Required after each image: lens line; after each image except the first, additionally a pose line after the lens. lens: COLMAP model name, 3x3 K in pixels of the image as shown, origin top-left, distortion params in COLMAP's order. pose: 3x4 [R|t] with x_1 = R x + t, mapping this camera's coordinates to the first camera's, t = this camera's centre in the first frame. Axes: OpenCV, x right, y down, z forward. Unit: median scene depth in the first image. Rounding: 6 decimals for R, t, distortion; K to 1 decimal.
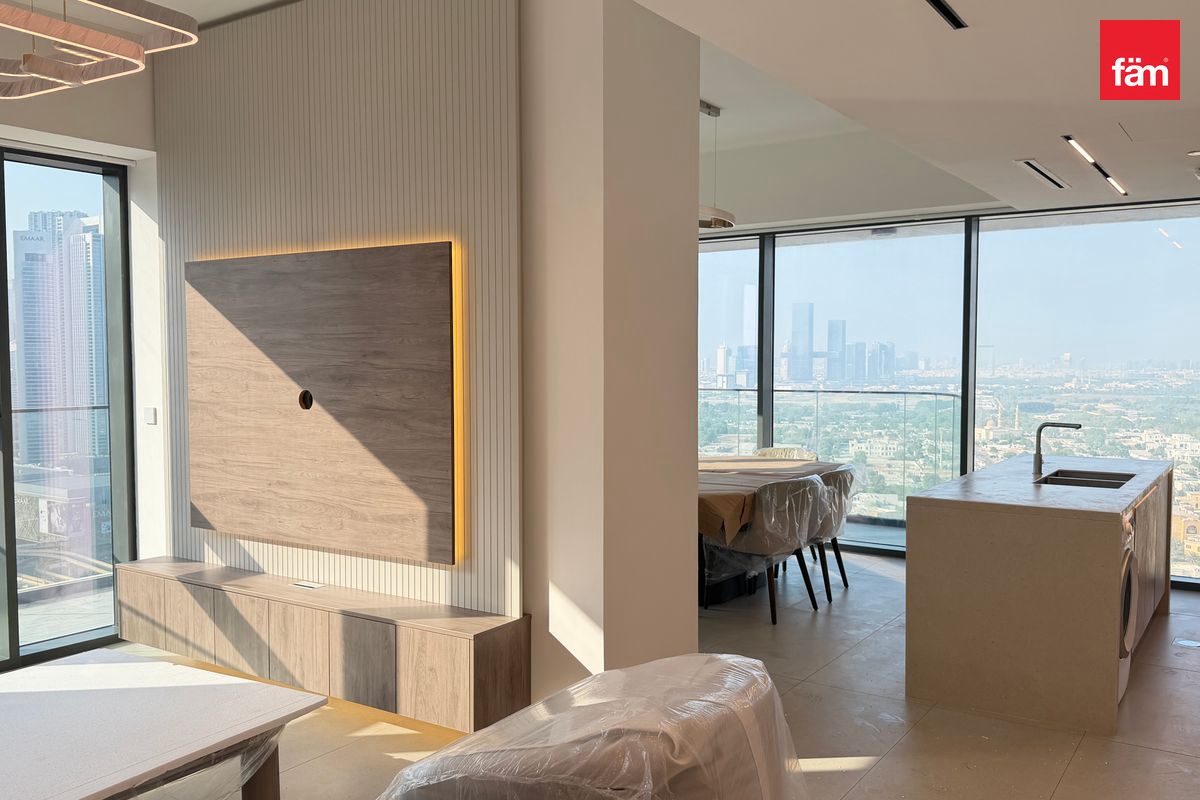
lens RADIAL K [[1001.2, 0, 597.5], [0, 1001.2, 402.6], [0, 0, 1]] dist [0.212255, -0.413359]
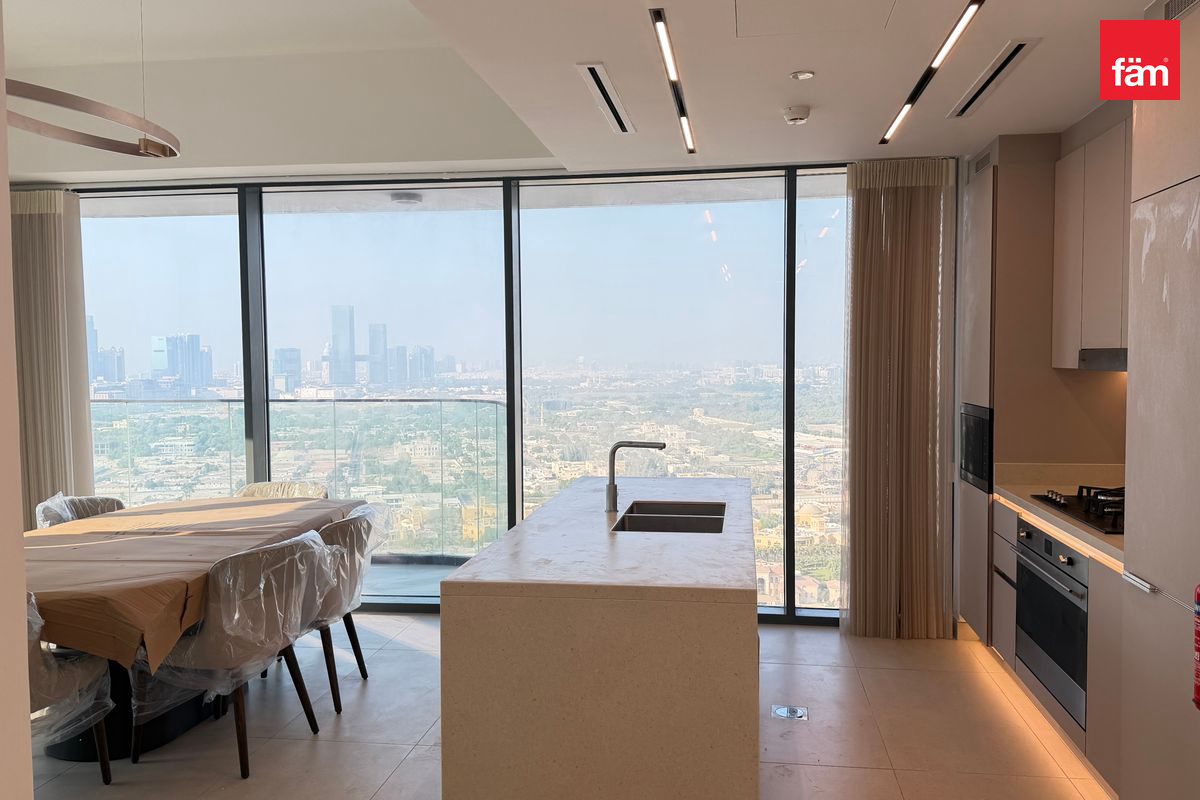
lens RADIAL K [[1001.2, 0, 597.5], [0, 1001.2, 402.6], [0, 0, 1]] dist [0.212255, -0.413359]
pose [[0.902702, -0.025250, 0.429524, 0.096223], [0.026654, 0.999641, 0.002747, -0.009396], [-0.429439, 0.008969, 0.903051, 0.303442]]
